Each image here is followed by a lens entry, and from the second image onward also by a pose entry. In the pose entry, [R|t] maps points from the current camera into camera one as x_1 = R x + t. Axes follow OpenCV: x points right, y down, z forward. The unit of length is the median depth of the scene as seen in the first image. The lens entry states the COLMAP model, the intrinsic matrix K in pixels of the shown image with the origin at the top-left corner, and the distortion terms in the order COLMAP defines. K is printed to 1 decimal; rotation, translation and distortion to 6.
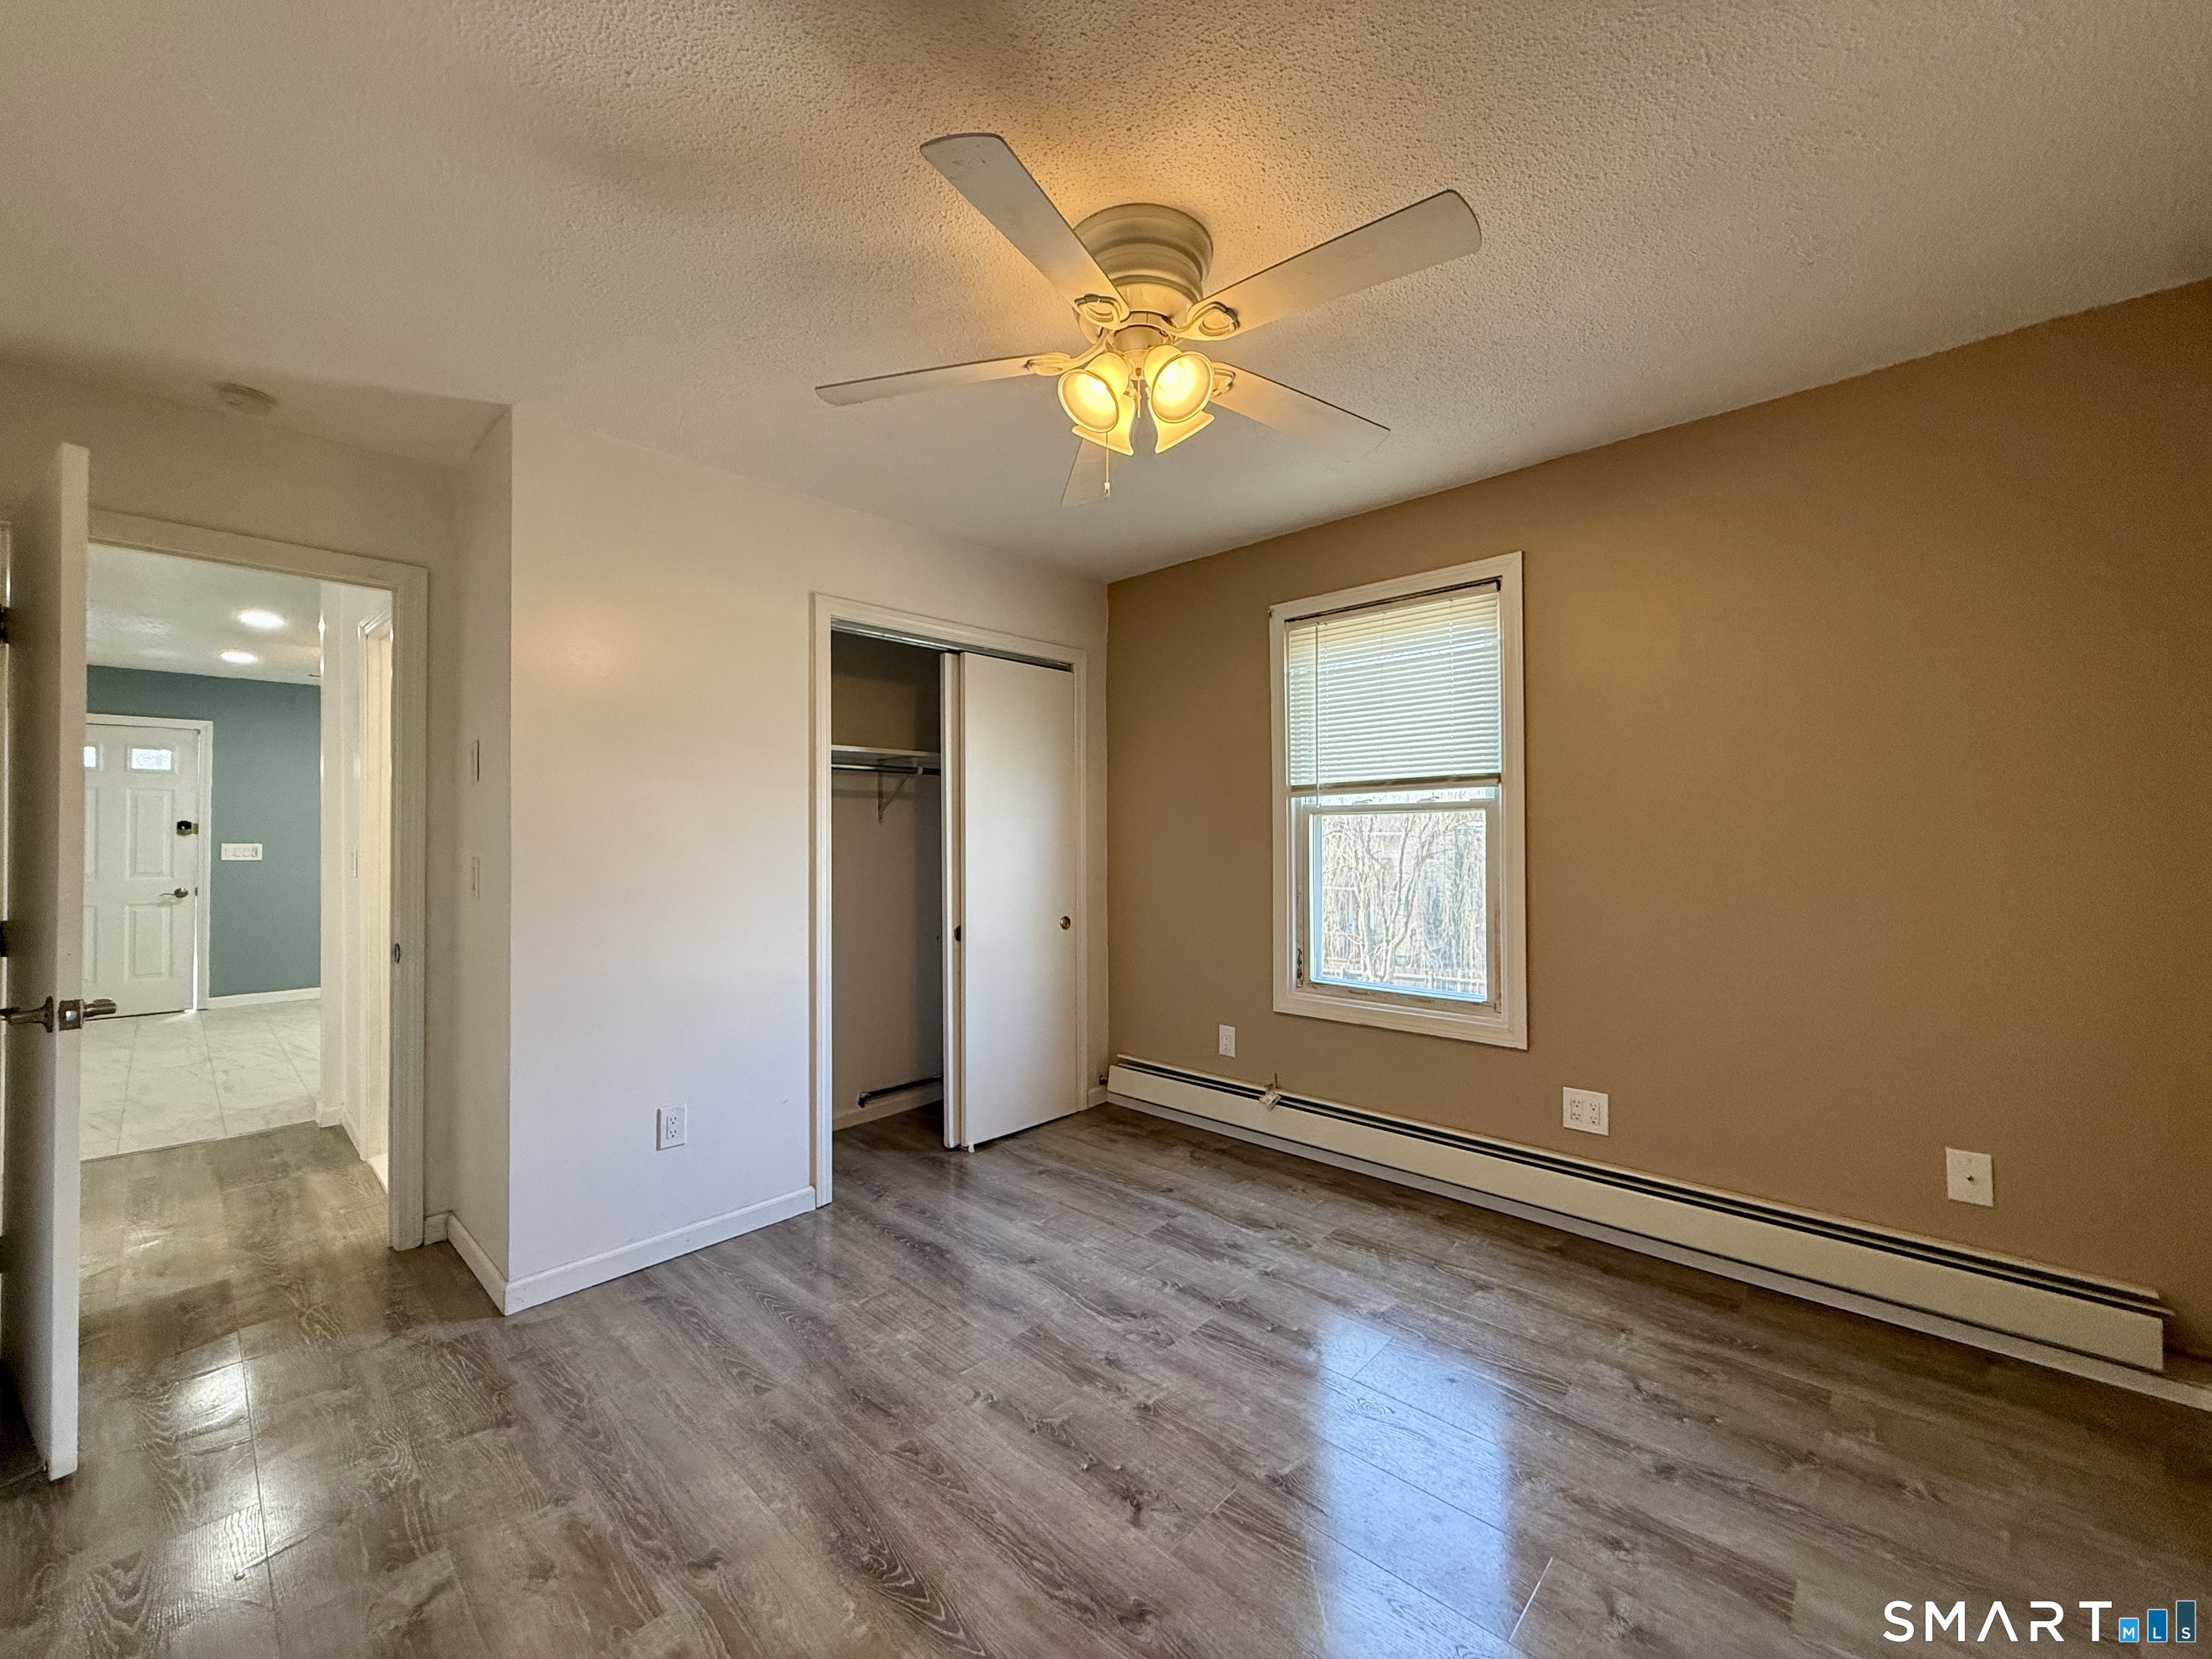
lens RADIAL K [[878.8, 0, 1103.0], [0, 878.8, 827.4], [0, 0, 1]] dist [0.000491, -0.000003]
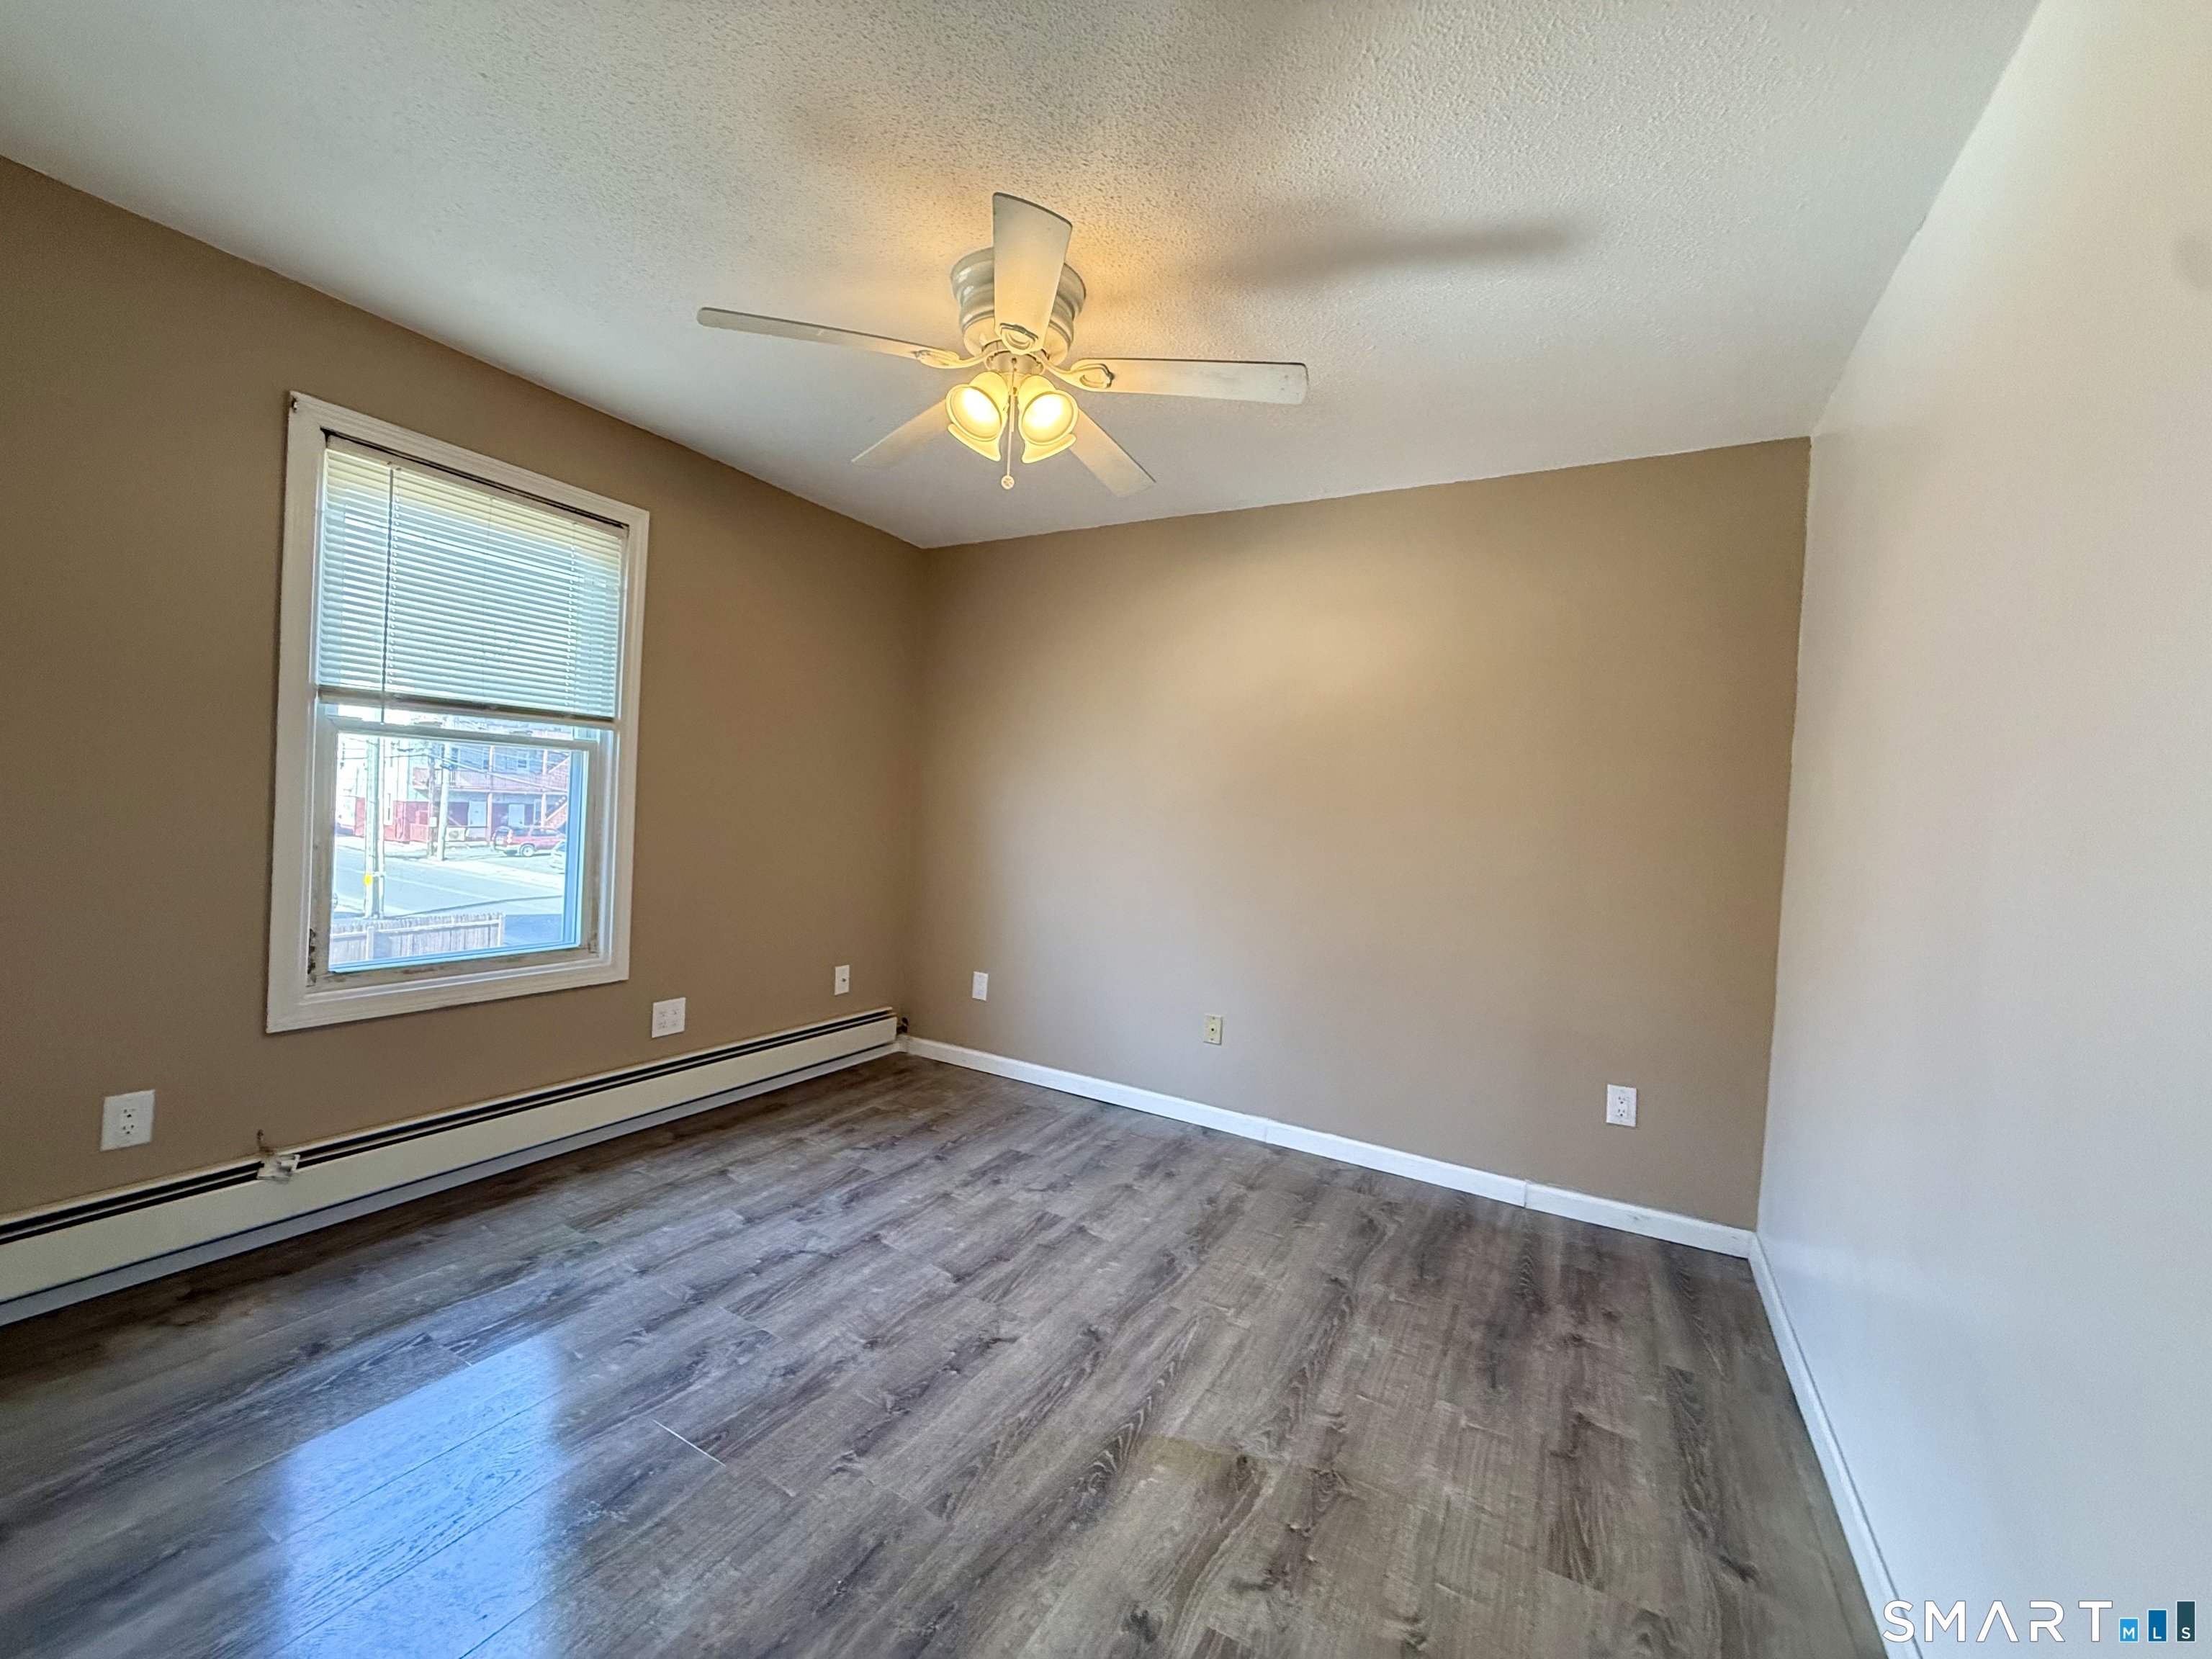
lens RADIAL K [[878.8, 0, 1103.0], [0, 878.8, 827.4], [0, 0, 1]] dist [0.000491, -0.000003]
pose [[-0.245468, -0.027350, 0.969019, -0.819357], [-0.064011, 0.997878, 0.011949, 0.020097], [-0.967289, -0.059095, -0.246698, 0.838265]]
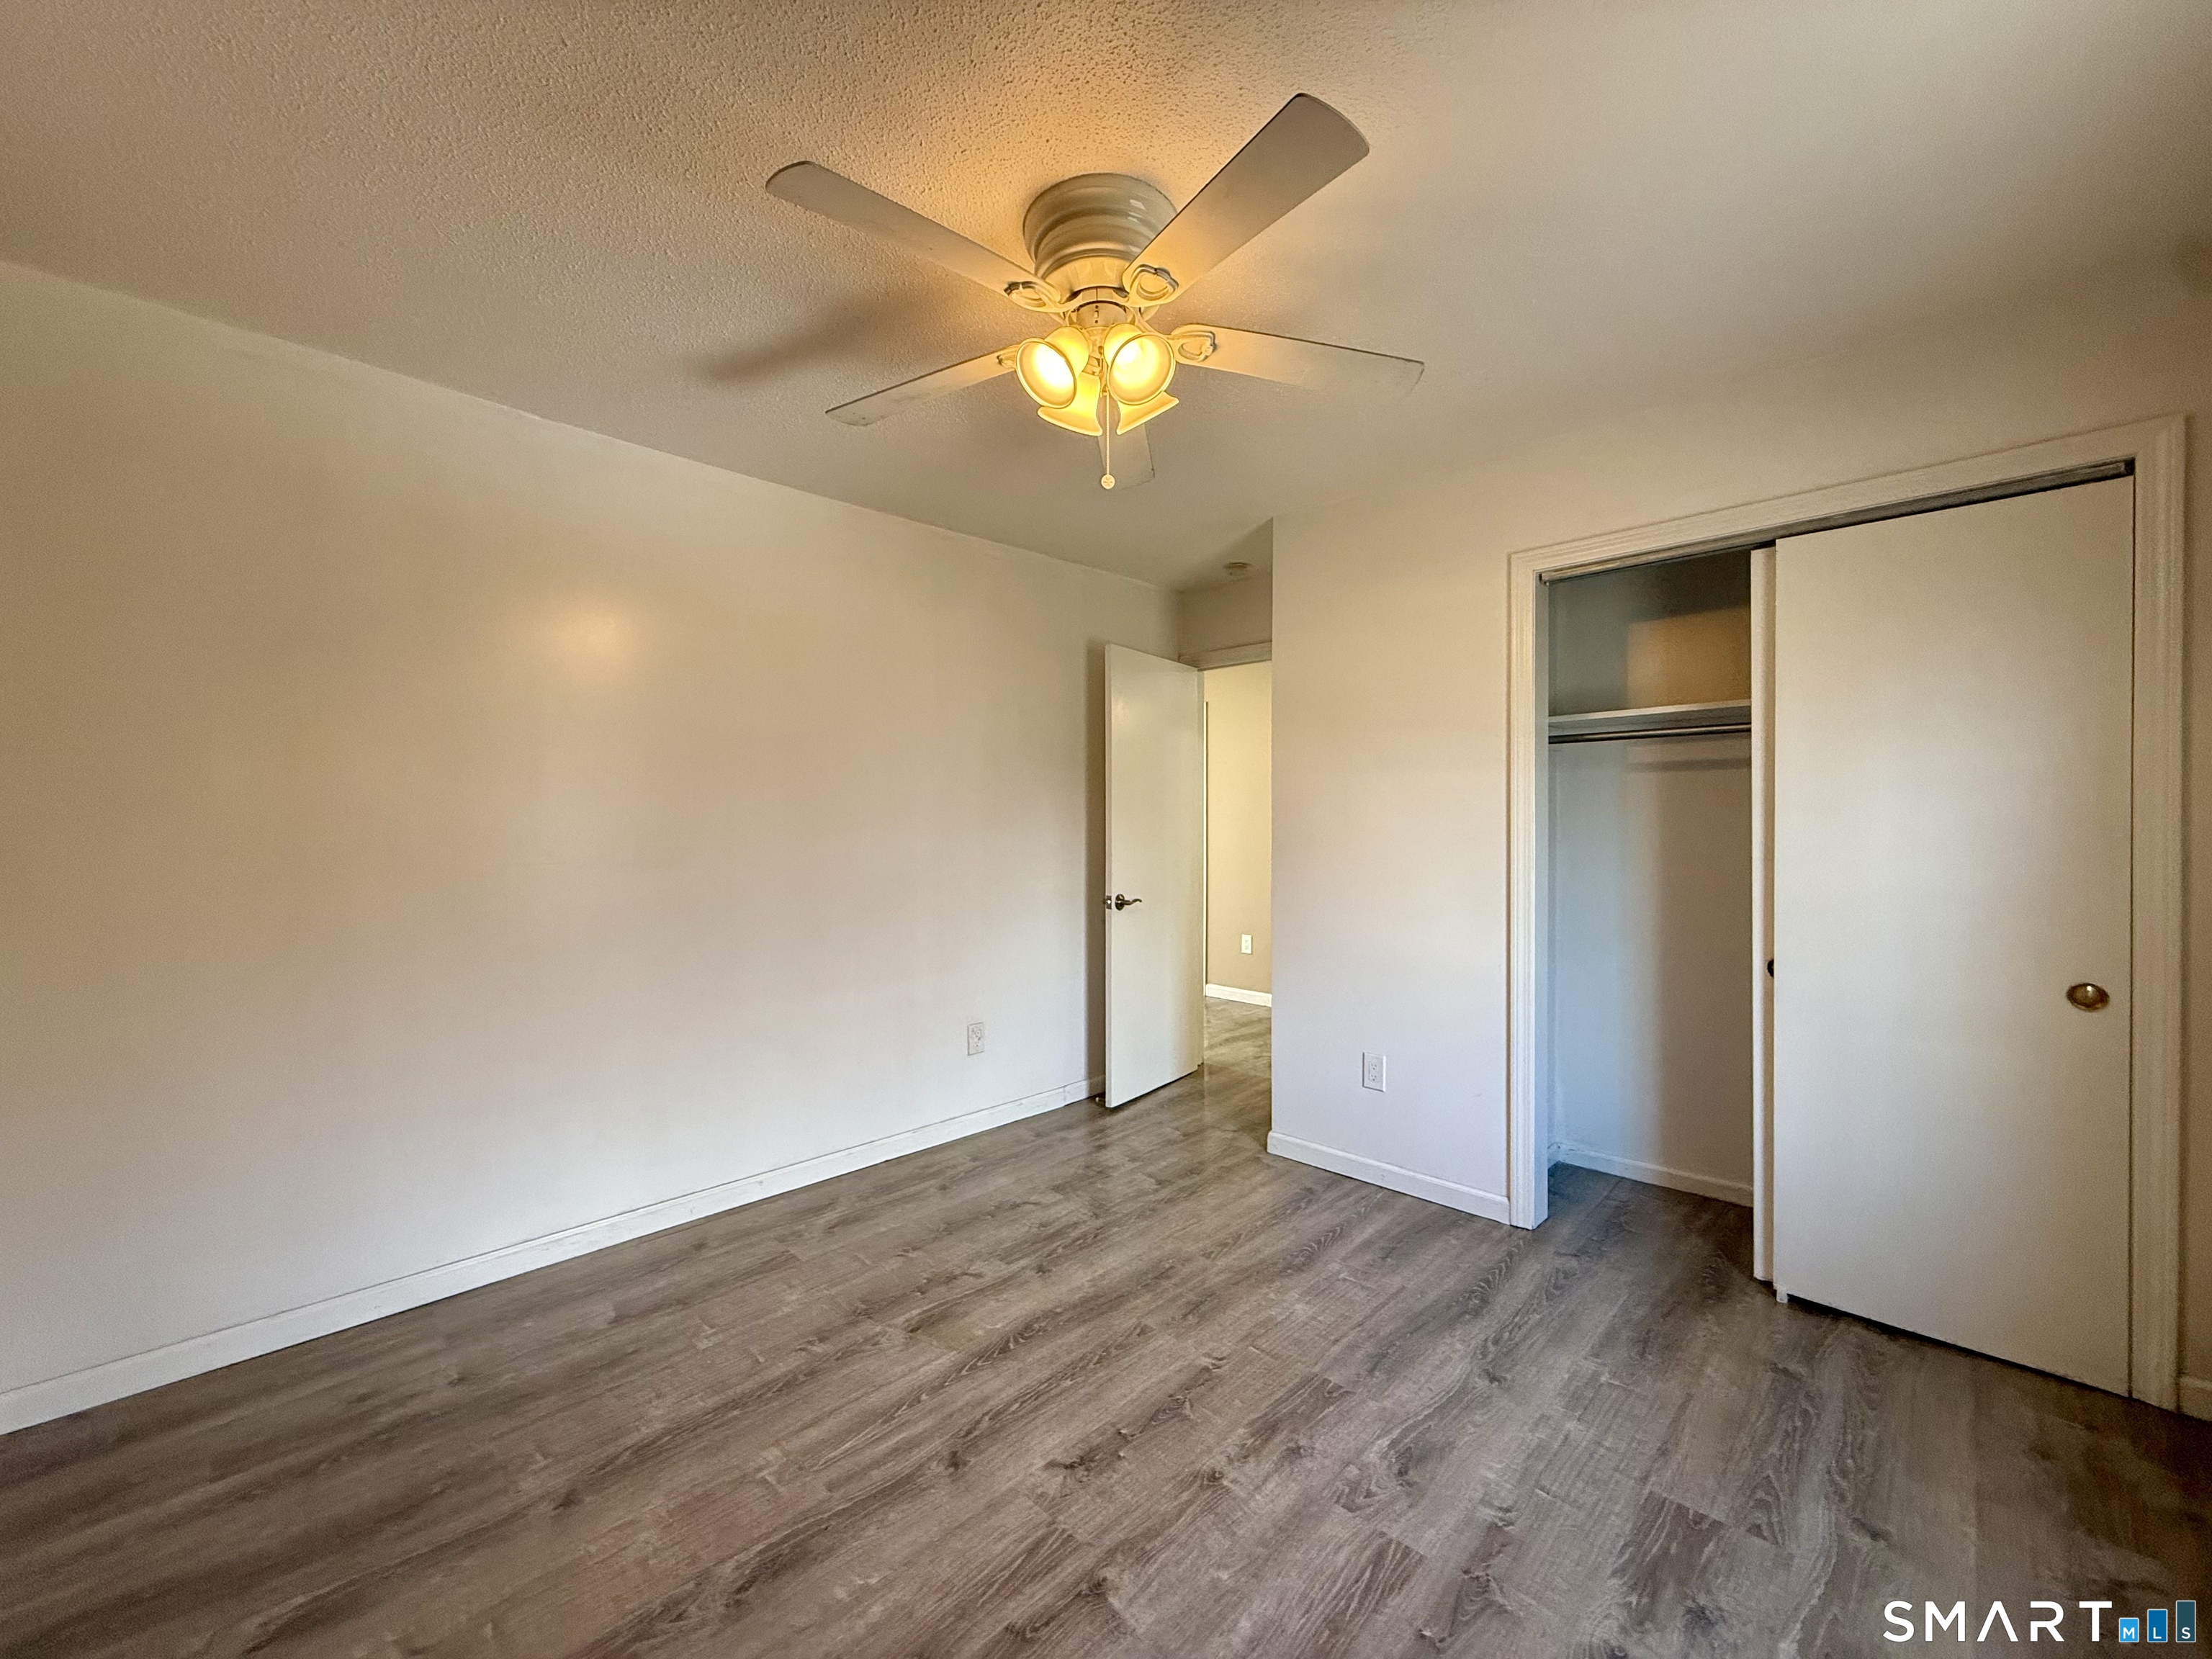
lens RADIAL K [[878.8, 0, 1103.0], [0, 878.8, 827.4], [0, 0, 1]] dist [0.000491, -0.000003]
pose [[-0.023738, 0.011325, -0.999654, 0.752028], [0.015220, 0.999824, 0.010966, -0.000636], [0.999602, -0.014954, -0.023906, 0.749817]]
